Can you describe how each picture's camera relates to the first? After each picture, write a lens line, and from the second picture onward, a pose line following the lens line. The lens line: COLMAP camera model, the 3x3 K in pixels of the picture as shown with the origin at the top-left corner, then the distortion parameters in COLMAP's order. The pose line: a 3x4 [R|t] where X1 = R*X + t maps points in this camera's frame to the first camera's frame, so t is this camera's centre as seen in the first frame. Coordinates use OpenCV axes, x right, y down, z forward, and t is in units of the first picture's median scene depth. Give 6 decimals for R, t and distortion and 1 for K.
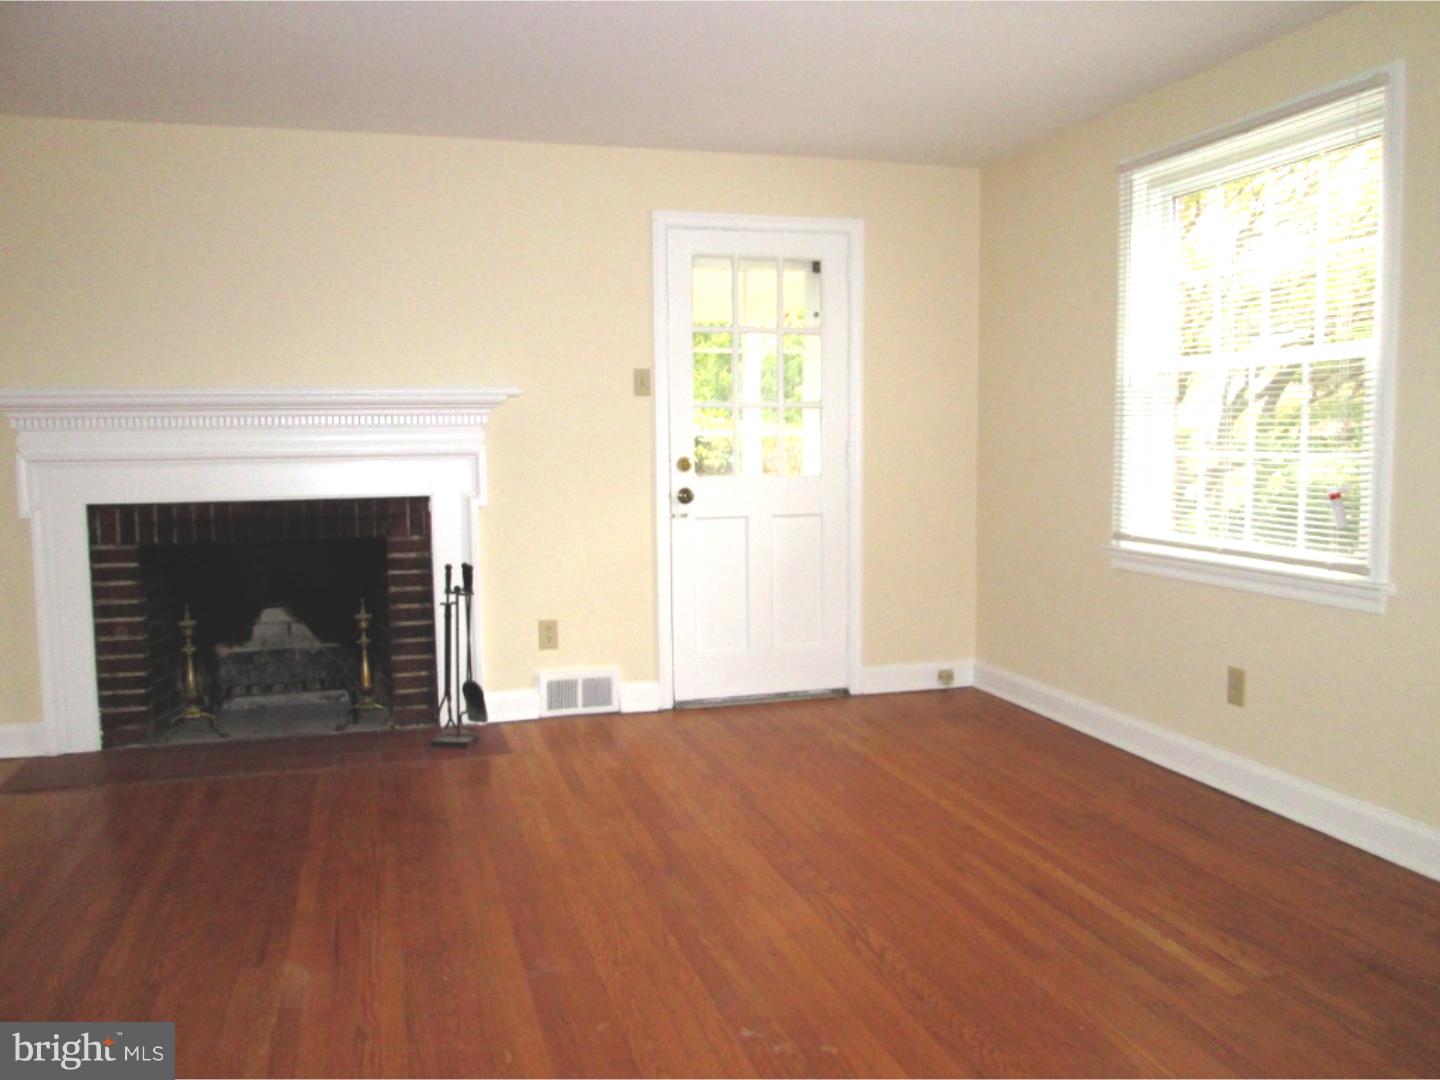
lens RADIAL K [[1186.8, 0, 720.0], [0, 1186.8, 540.0], [0, 0, 1]] dist [-0.052271, -0.004777]
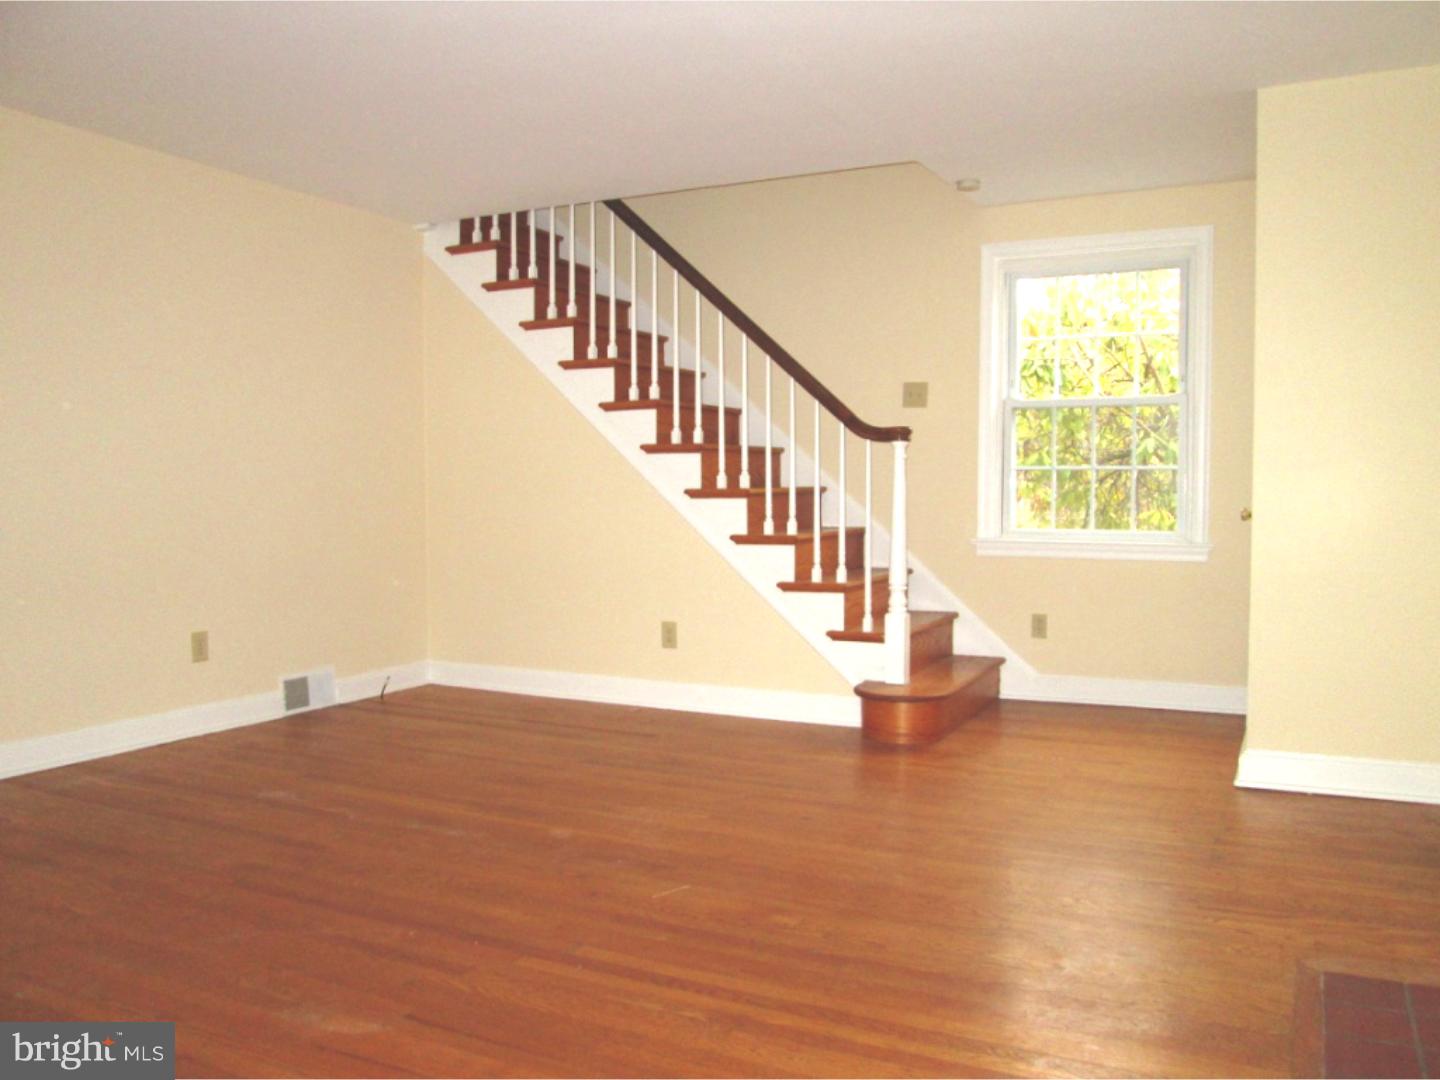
lens RADIAL K [[1186.8, 0, 720.0], [0, 1186.8, 540.0], [0, 0, 1]] dist [-0.052271, -0.004777]
pose [[-0.696376, 0.035710, -0.716788, 0.027738], [-0.060398, 0.992302, 0.108114, -0.050738], [0.715131, 0.118580, -0.688859, 0.974929]]
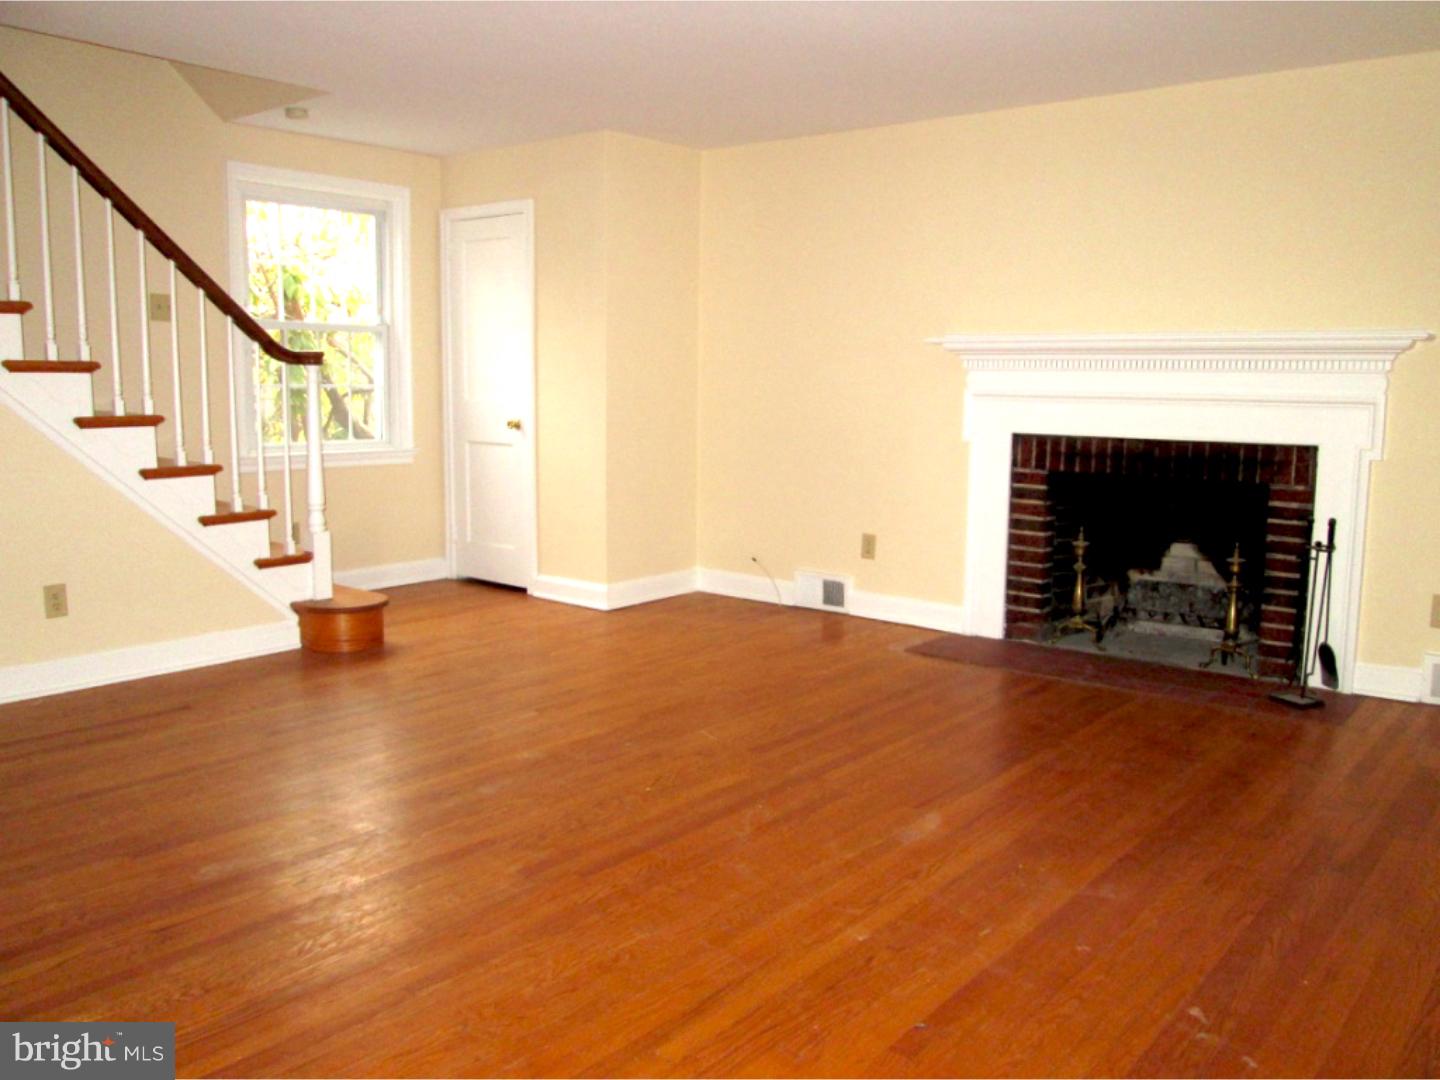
lens RADIAL K [[1186.8, 0, 720.0], [0, 1186.8, 540.0], [0, 0, 1]] dist [-0.052271, -0.004777]
pose [[0.557917, 0.125464, -0.820358, 0.271011], [-0.085940, 0.991926, 0.093256, -0.008261], [0.825435, 0.018472, 0.564195, 0.069982]]
